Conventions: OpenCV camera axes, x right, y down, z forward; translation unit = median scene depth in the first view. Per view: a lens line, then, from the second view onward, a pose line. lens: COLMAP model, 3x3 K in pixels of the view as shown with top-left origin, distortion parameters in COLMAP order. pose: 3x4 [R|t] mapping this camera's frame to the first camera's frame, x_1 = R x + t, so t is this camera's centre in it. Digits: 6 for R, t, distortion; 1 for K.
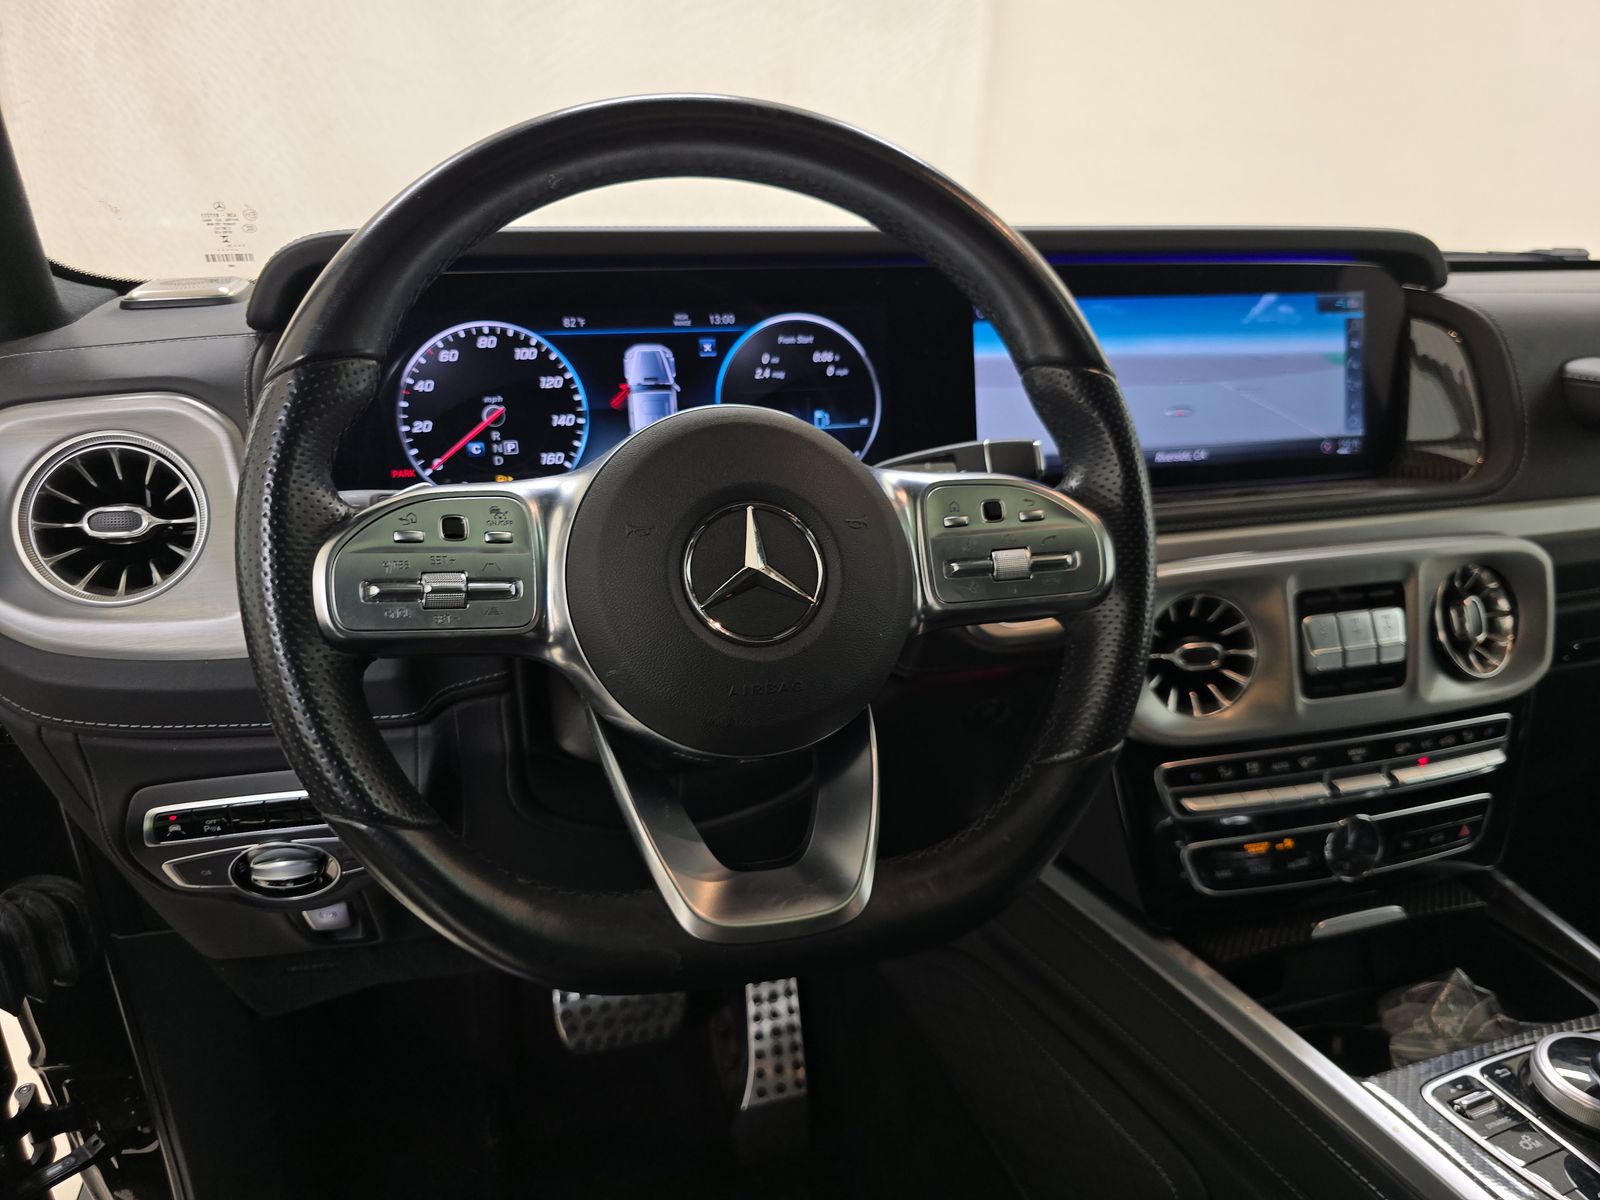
lens RADIAL K [[1115.0, 0, 800.0], [0, 1115.0, 600.0], [0, 0, 1]] dist [0.029852, -0.040408]
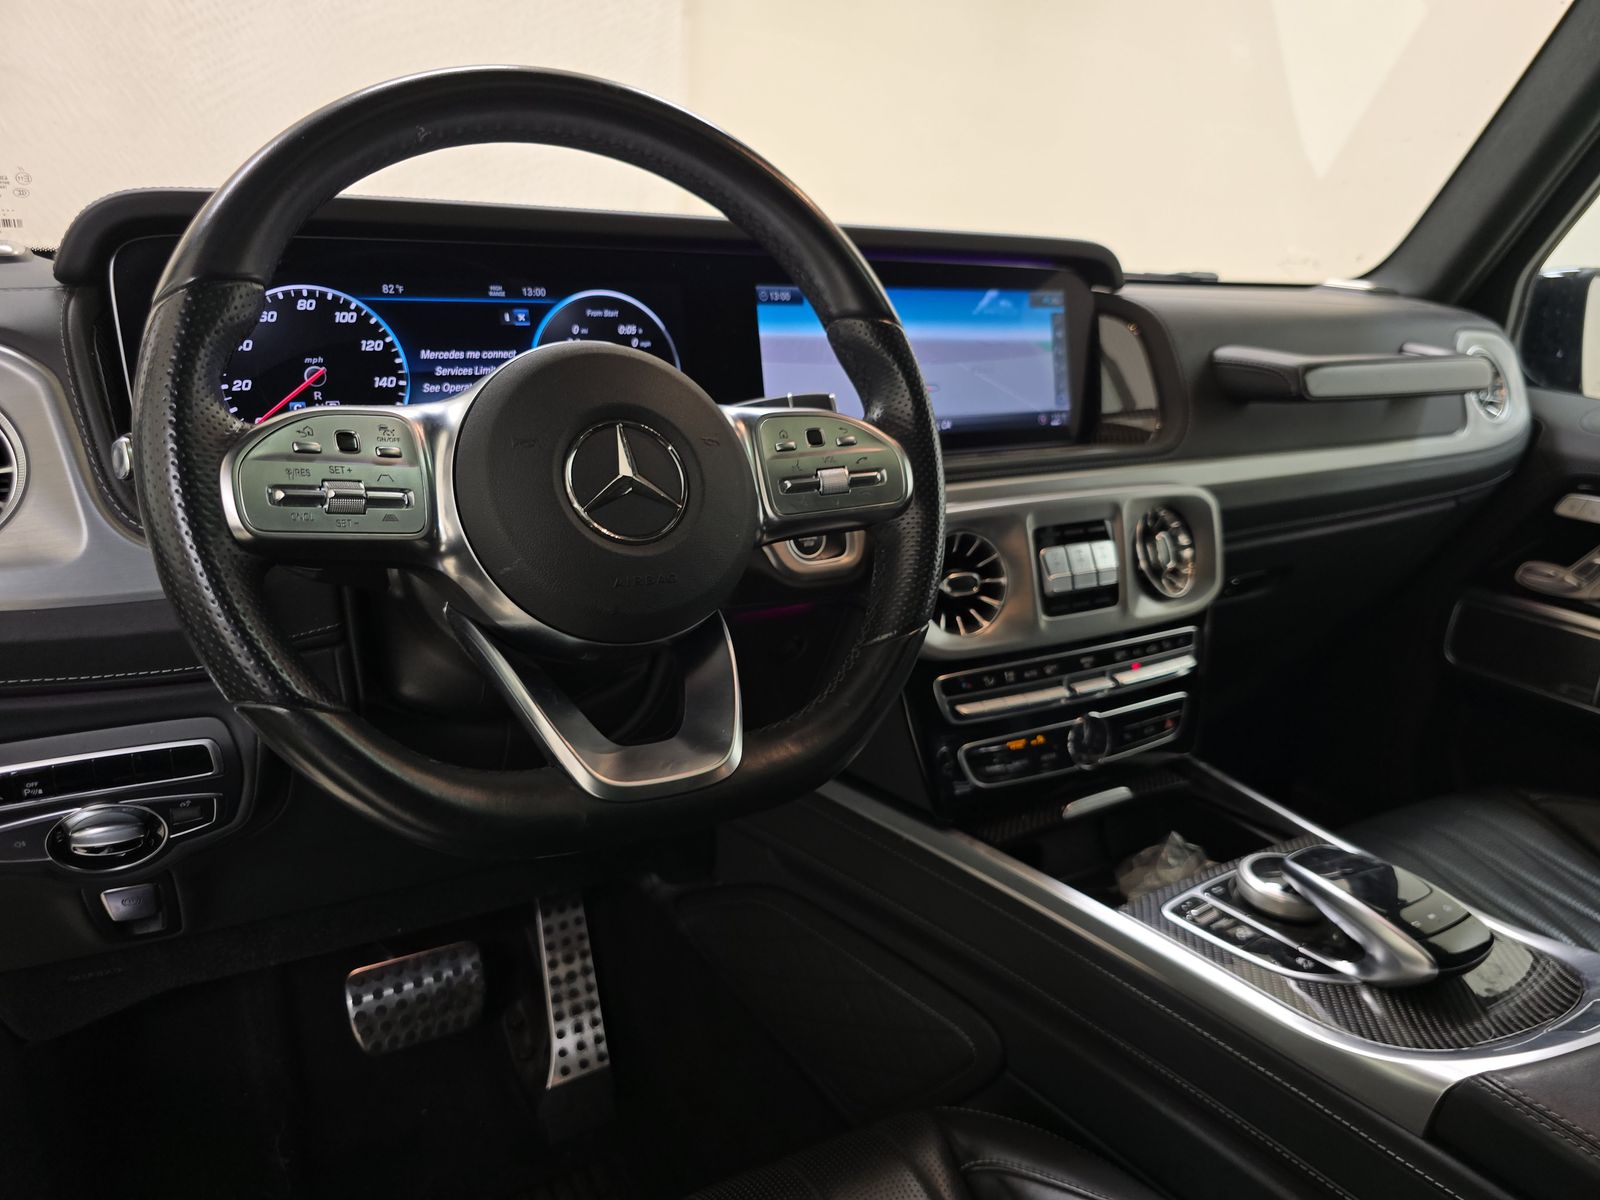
lens RADIAL K [[1115.0, 0, 800.0], [0, 1115.0, 600.0], [0, 0, 1]] dist [0.029852, -0.040408]
pose [[0.966007, -0.045720, 0.254440, -0.109556], [0.055958, 0.997883, -0.033143, 0.095181], [-0.252386, 0.046254, 0.966520, -0.093969]]
